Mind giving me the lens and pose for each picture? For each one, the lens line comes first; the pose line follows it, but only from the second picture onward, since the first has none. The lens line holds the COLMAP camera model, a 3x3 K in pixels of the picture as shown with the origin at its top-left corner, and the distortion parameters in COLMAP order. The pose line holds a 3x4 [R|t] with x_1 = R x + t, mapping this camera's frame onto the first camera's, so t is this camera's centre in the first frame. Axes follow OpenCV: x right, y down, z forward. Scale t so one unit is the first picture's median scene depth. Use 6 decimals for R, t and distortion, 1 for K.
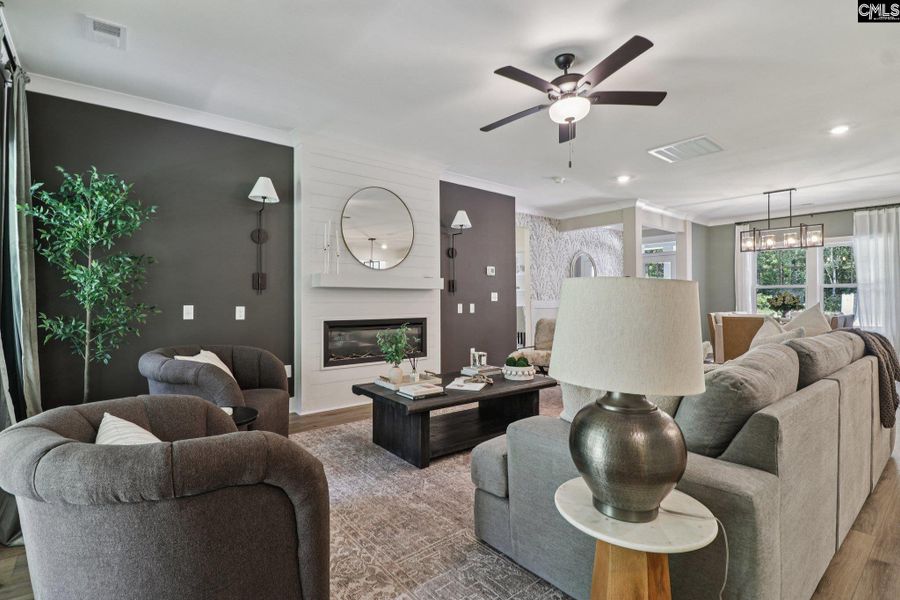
lens RADIAL K [[416.9, 0, 447.6], [0, 416.9, 302.3], [0, 0, 1]] dist [-0.020767, -0.000548]
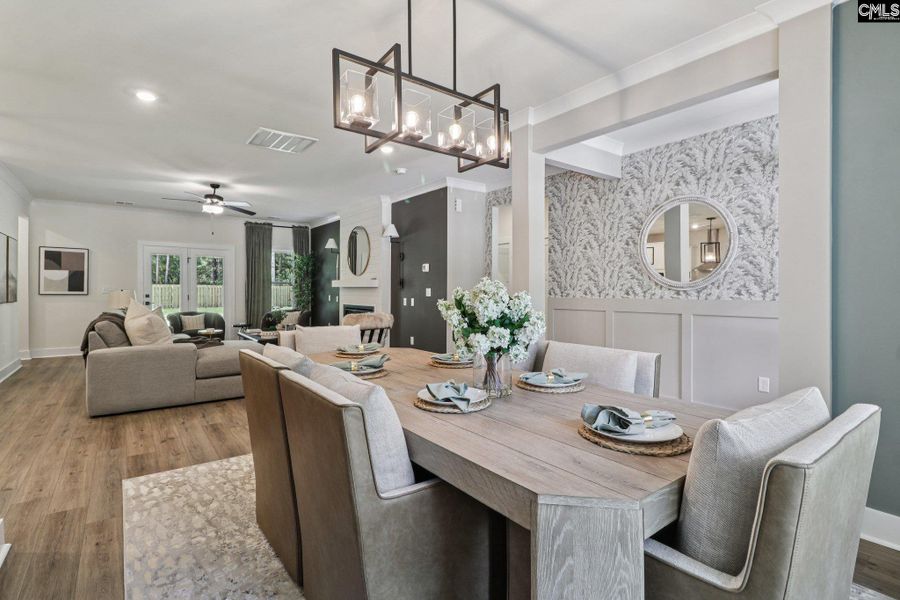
lens RADIAL K [[424.3, 0, 435.5], [0, 424.3, 293.5], [0, 0, 1]] dist [-0.003090, -0.009132]
pose [[-0.034326, 0.004544, -0.999400, 1.414398], [-0.014965, 0.999875, 0.005060, -0.018897], [0.999299, 0.015130, -0.034253, 1.271581]]
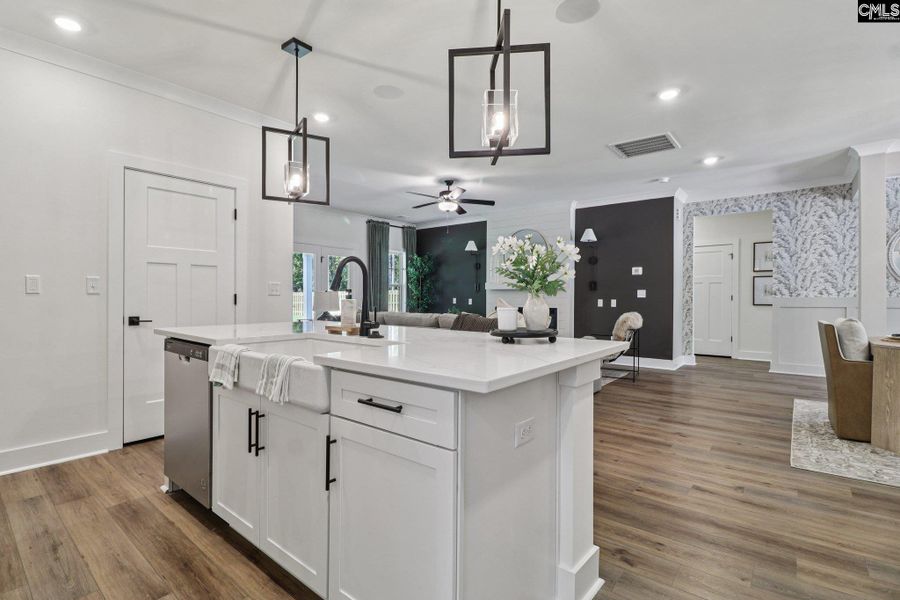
lens RADIAL K [[424.3, 0, 434.1], [0, 424.3, 298.1], [0, 0, 1]] dist [-0.003090, -0.009132]
pose [[0.196374, 0.000793, -0.980529, 1.347890], [-0.013508, 0.999907, -0.001897, 0.010206], [0.980436, 0.013617, 0.196367, 0.279975]]
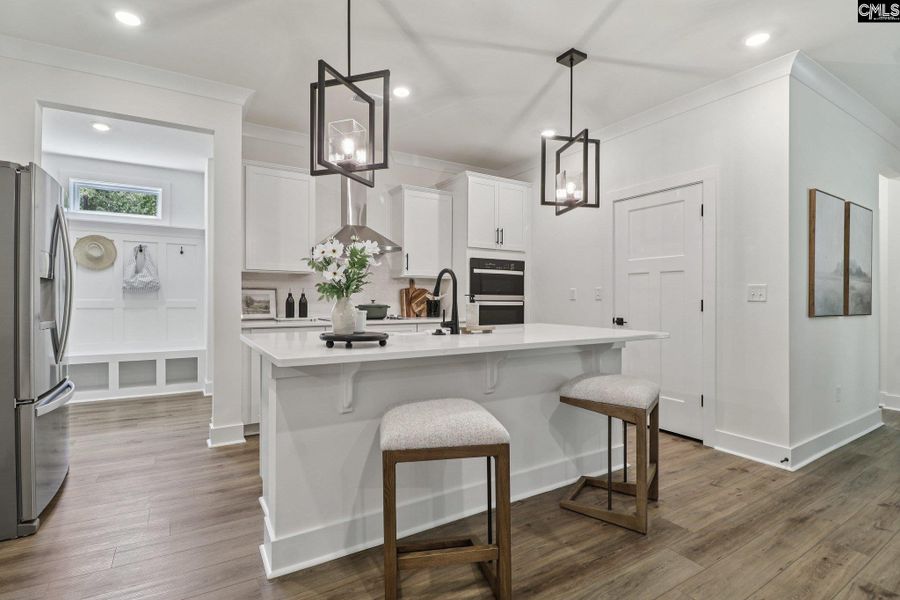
lens RADIAL K [[434.8, 0, 445.0], [0, 434.8, 299.6], [0, 0, 1]] dist [-0.005179, -0.002401]
pose [[-0.993109, -0.010453, 0.116727, 0.857793], [-0.008806, 0.999854, 0.014616, -0.000847], [-0.116862, 0.013487, -0.993057, 0.812703]]
